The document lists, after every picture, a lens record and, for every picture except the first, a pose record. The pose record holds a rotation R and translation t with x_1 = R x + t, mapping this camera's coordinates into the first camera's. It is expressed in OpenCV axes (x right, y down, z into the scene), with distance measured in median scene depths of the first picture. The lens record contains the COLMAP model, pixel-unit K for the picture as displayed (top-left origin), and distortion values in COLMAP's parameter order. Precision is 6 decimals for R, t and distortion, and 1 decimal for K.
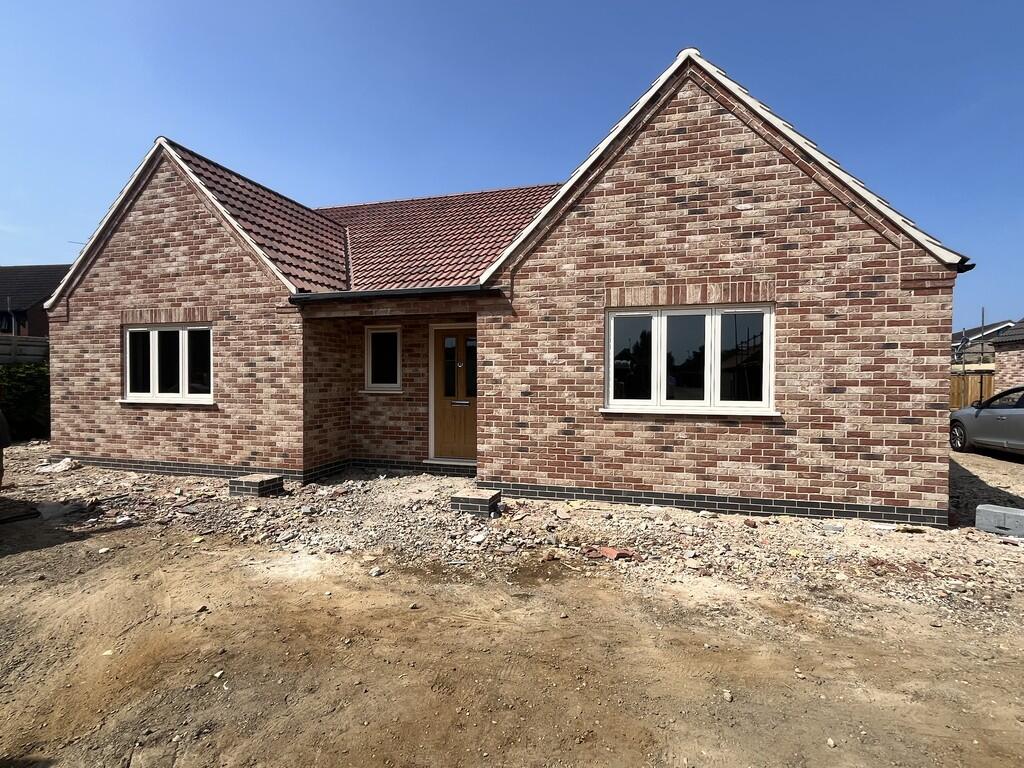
lens RADIAL K [[510.2, 0, 510.1], [0, 510.2, 384.9], [0, 0, 1]] dist [-0.003369, -0.001032]
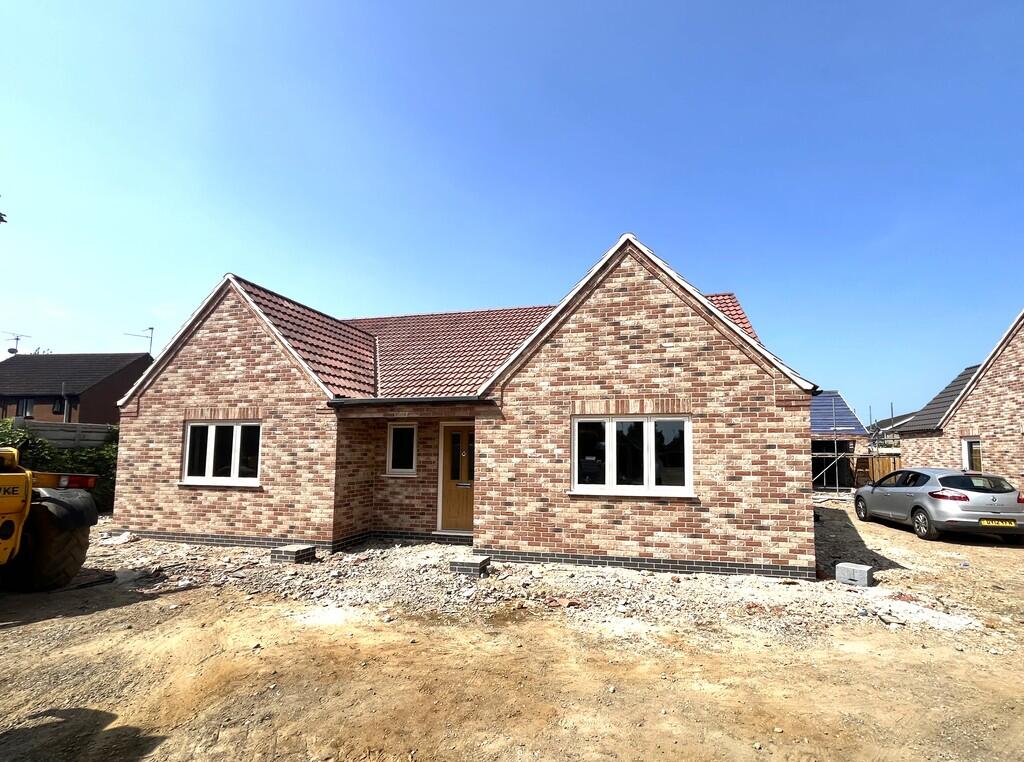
lens RADIAL K [[454.1, 0, 549.3], [0, 454.1, 416.7], [0, 0, 1]] dist [-0.004234, 0.000136]
pose [[0.998171, 0.007412, 0.059996, 0.060656], [-0.001748, 0.995579, -0.093913, -0.036444], [-0.060426, 0.093636, 0.993771, -0.182583]]
